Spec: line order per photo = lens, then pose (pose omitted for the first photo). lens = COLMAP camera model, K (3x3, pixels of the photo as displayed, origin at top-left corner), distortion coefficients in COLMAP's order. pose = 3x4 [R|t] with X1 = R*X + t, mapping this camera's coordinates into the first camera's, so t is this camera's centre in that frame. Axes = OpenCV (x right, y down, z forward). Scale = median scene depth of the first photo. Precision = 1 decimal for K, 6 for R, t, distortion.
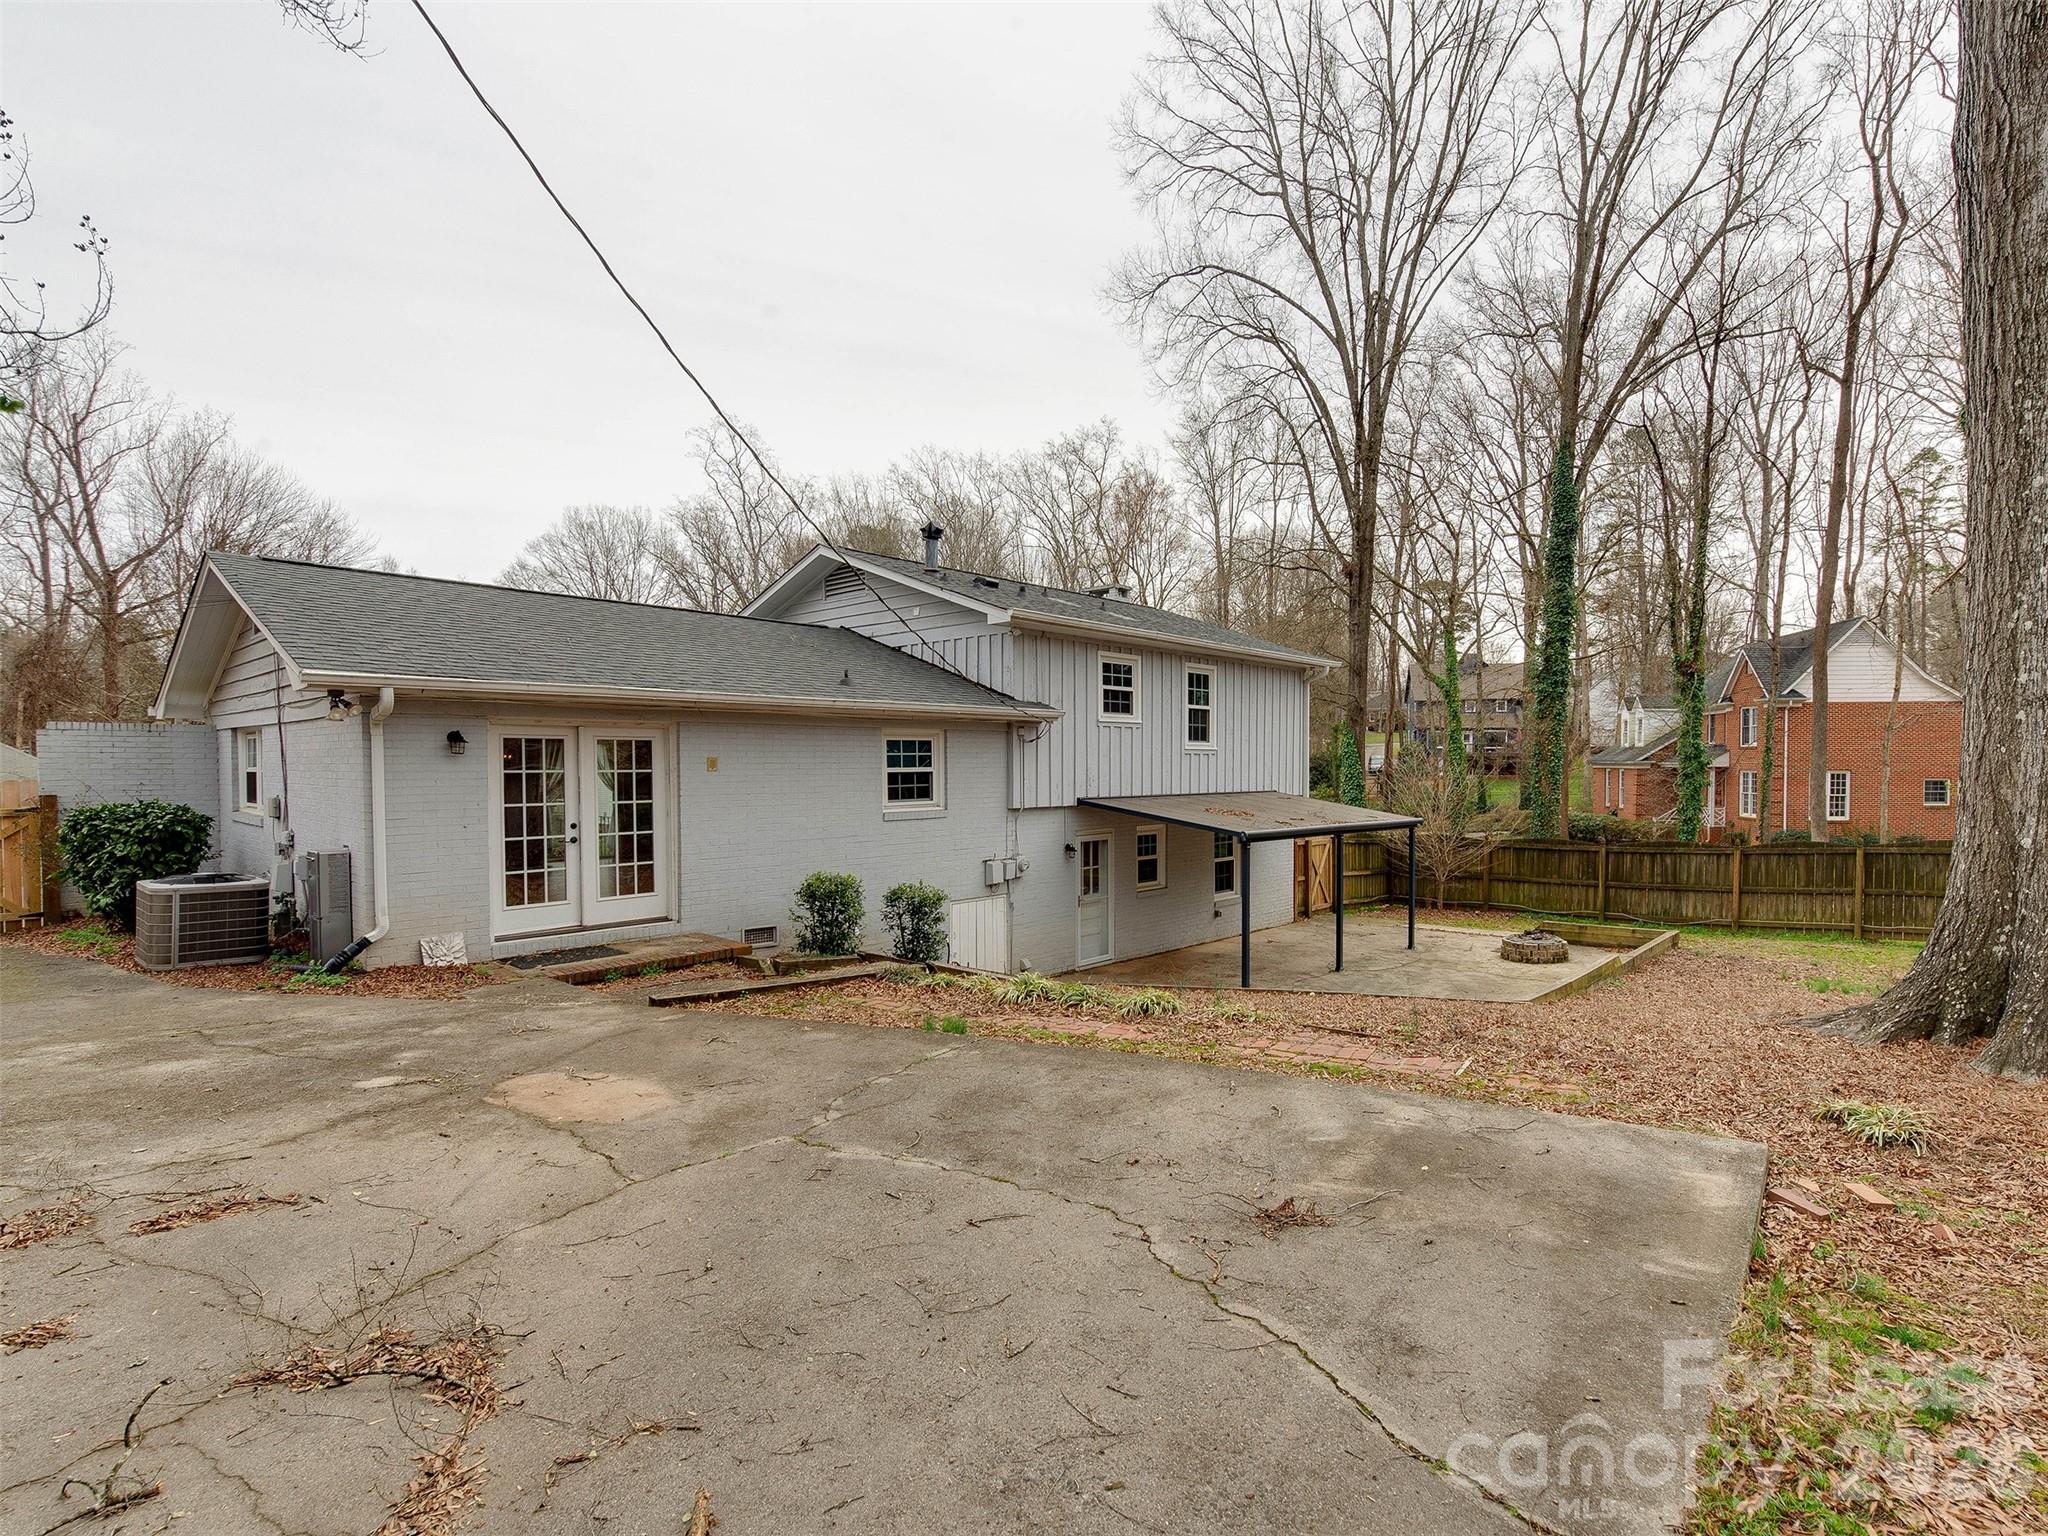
lens RADIAL K [[954.1, 0, 1025.5], [0, 954.1, 774.6], [0, 0, 1]] dist [-0.000116, -0.000028]
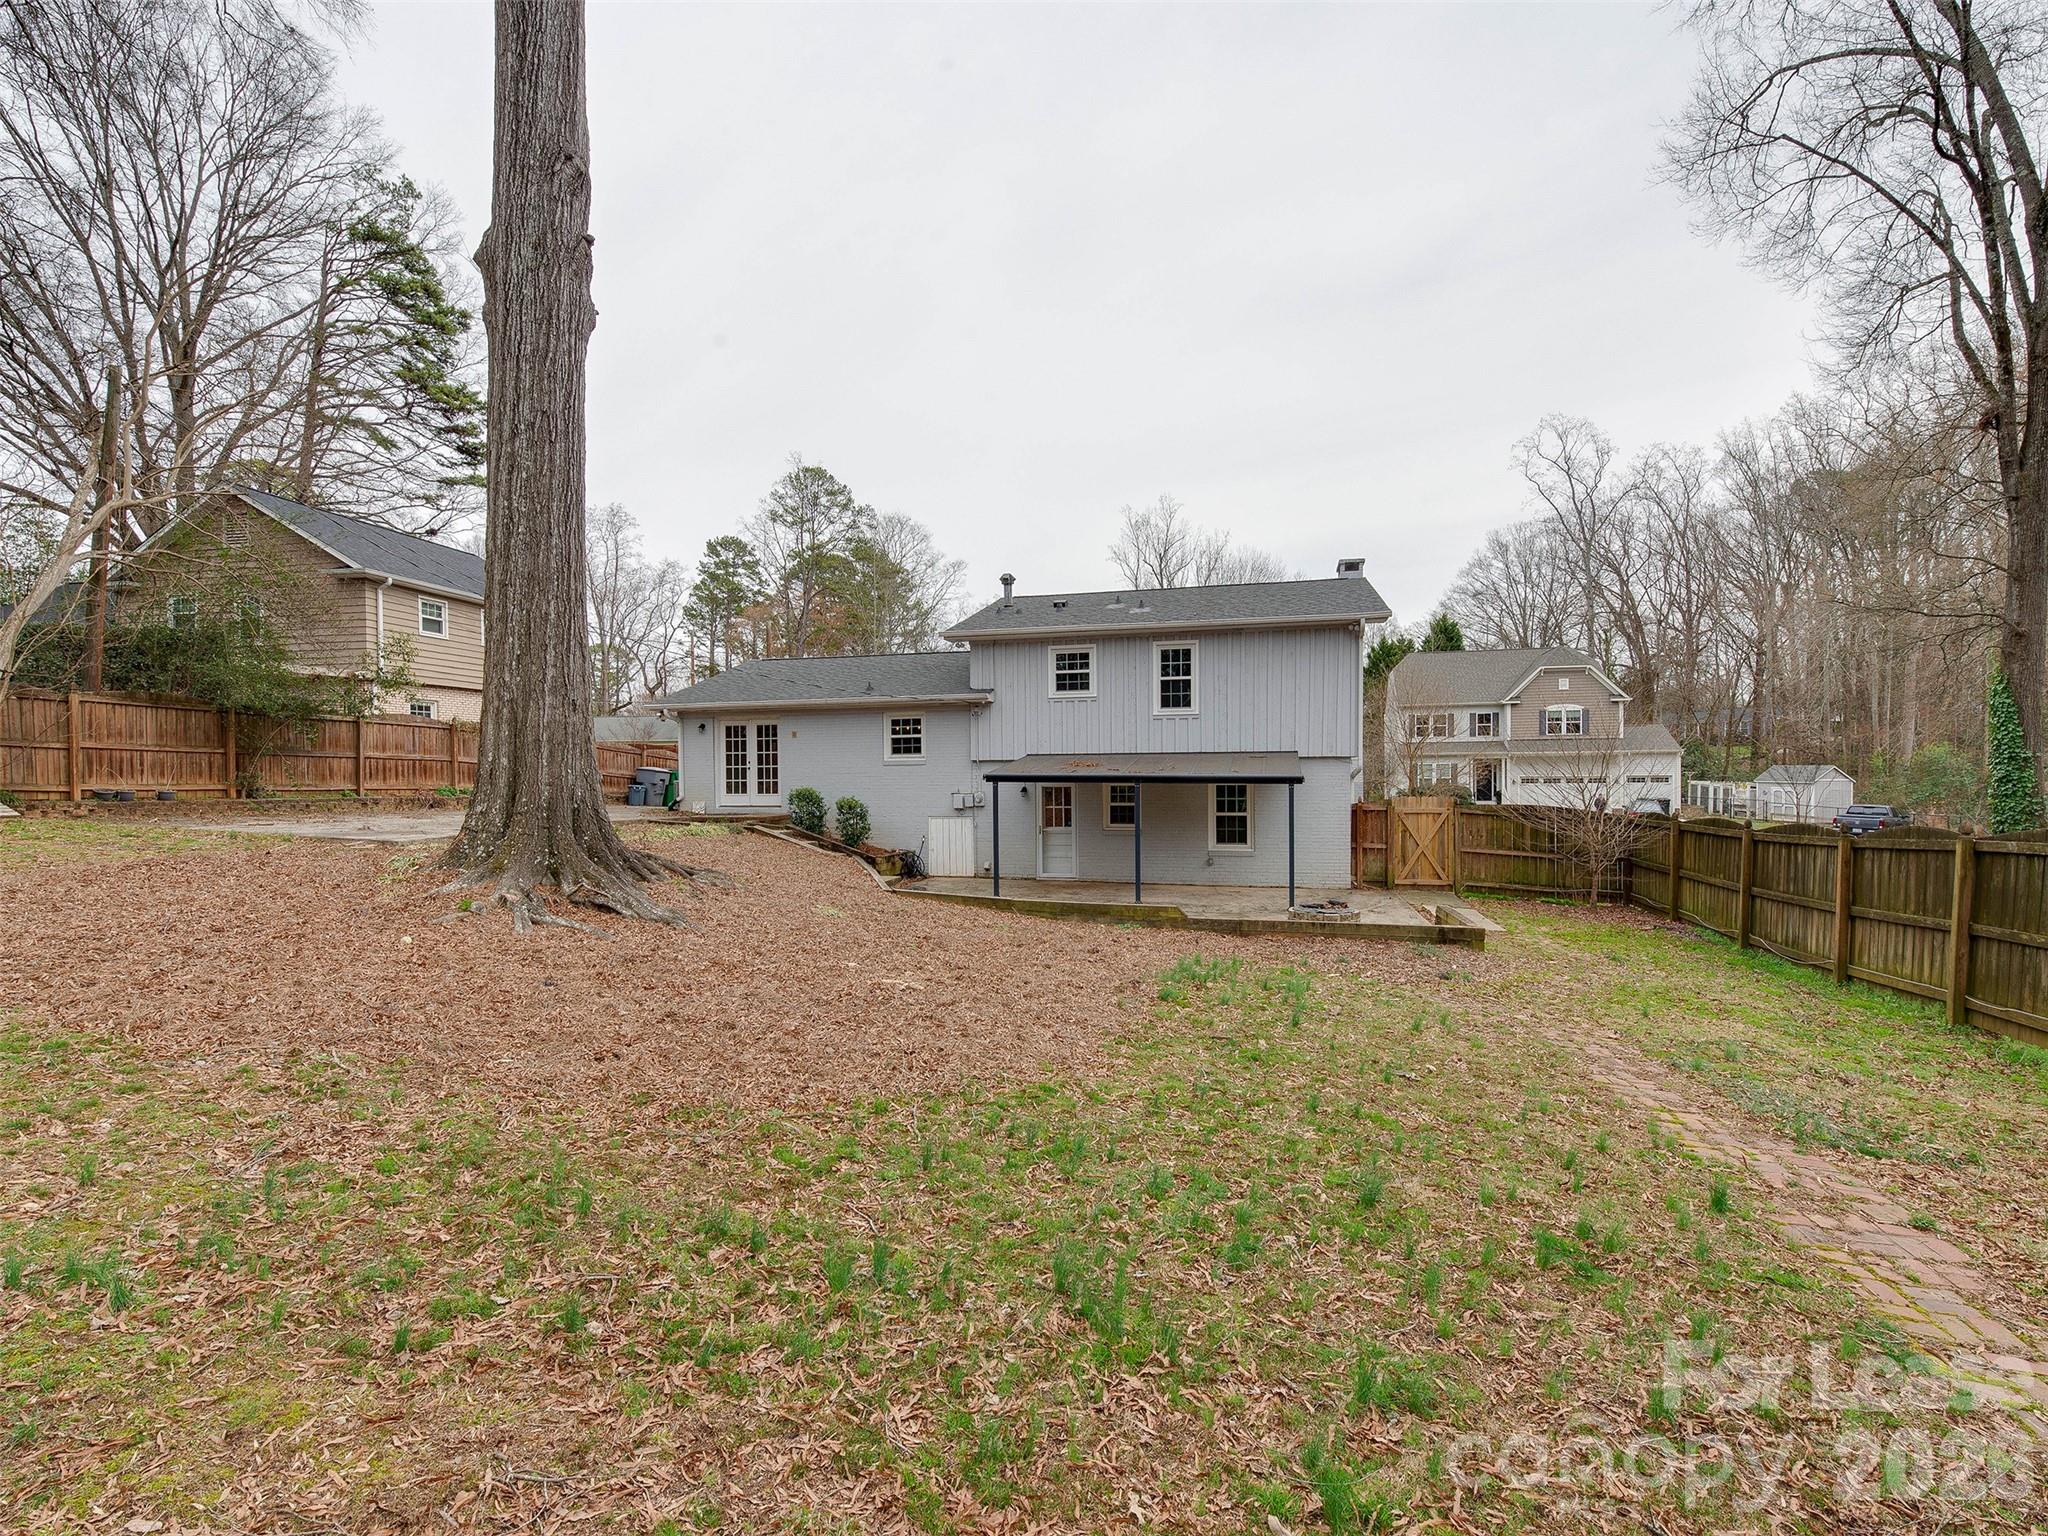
lens RADIAL K [[954.1, 0, 1025.5], [0, 954.1, 774.6], [0, 0, 1]] dist [-0.000116, -0.000028]
pose [[0.464071, 0.006516, -0.885774, 1.475281], [-0.002657, 0.999979, 0.005964, 0.052473], [0.885794, -0.000414, 0.464078, 0.396793]]
